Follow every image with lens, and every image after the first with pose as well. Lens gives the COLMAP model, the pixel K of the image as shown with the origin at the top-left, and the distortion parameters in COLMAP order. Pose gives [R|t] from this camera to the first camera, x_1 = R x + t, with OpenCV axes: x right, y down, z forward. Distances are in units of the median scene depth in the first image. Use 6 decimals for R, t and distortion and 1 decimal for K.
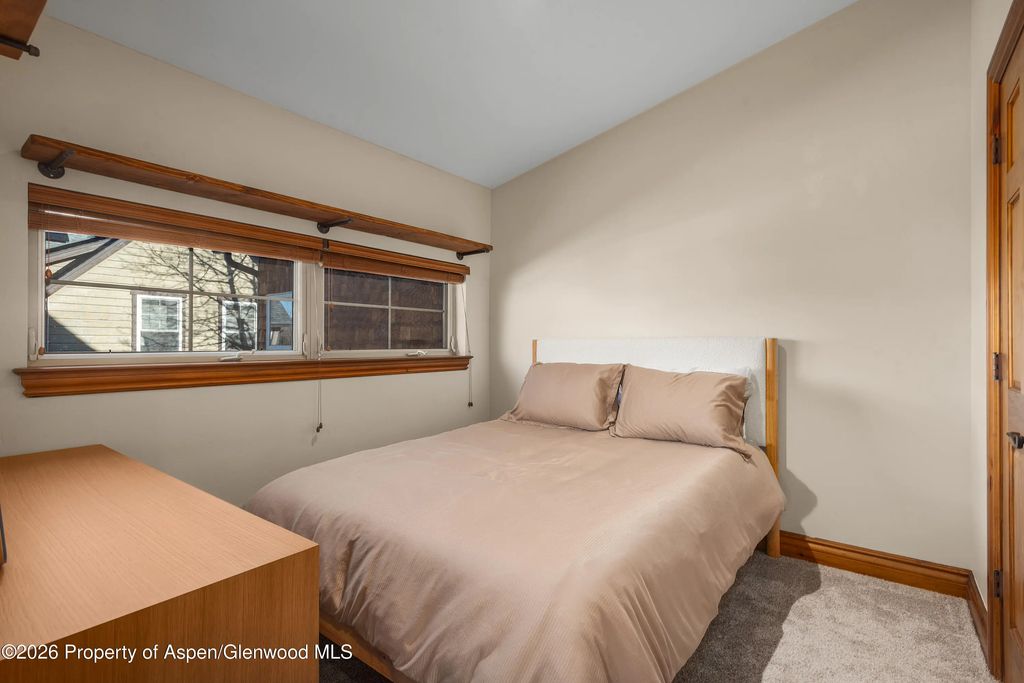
lens RADIAL K [[475.7, 0, 505.6], [0, 475.7, 342.5], [0, 0, 1]] dist [0.006182, 0.000658]
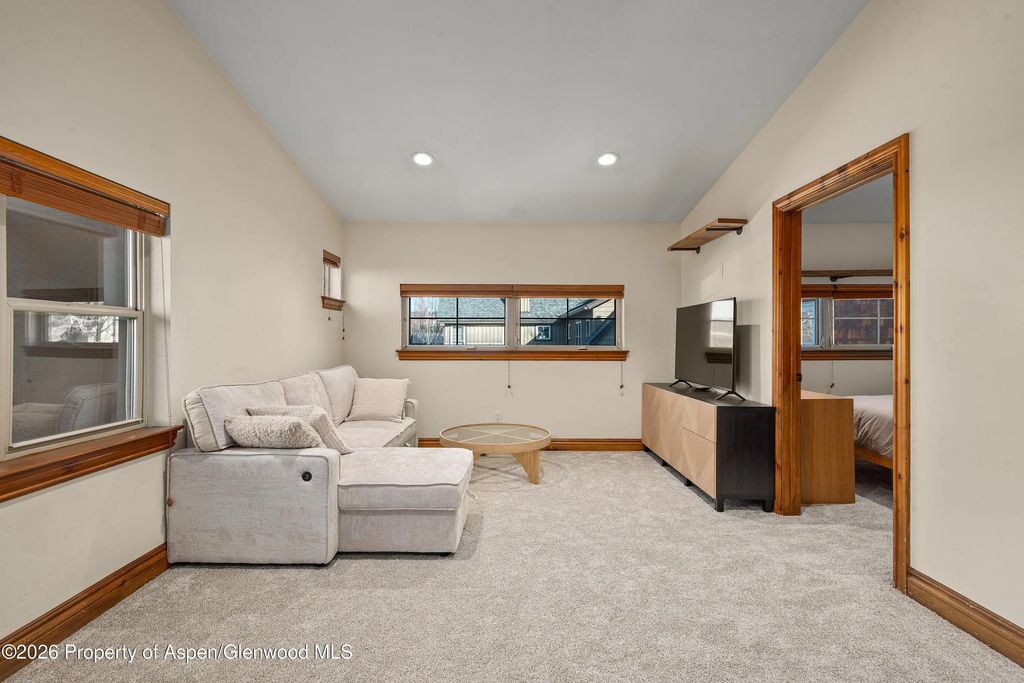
lens RADIAL K [[475.7, 0, 502.7], [0, 475.7, 336.6], [0, 0, 1]] dist [0.006182, 0.000658]
pose [[0.613958, -0.007184, -0.789306, 0.287935], [0.004585, 0.999974, -0.005535, -0.010692], [0.789325, -0.000220, 0.613975, -1.142009]]
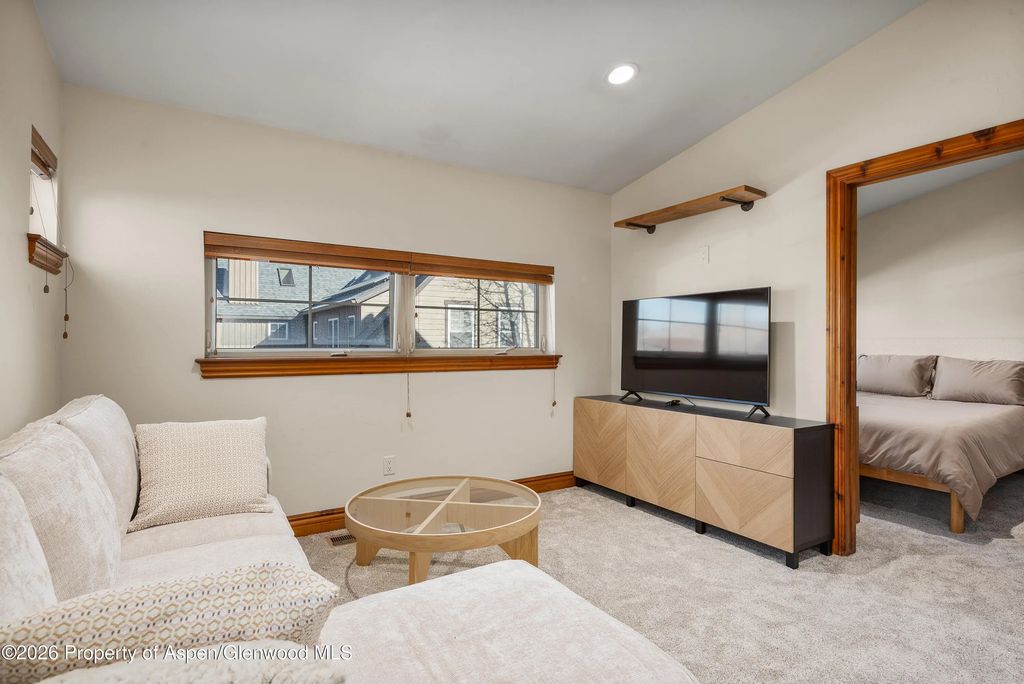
lens RADIAL K [[513.5, 0, 503.5], [0, 513.5, 337.2], [0, 0, 1]] dist [0.001153, -0.002230]
pose [[0.939221, -0.002658, -0.343304, -0.509988], [0.001126, 0.999988, -0.004663, -0.009138], [0.343312, 0.003993, 0.939213, -1.081981]]
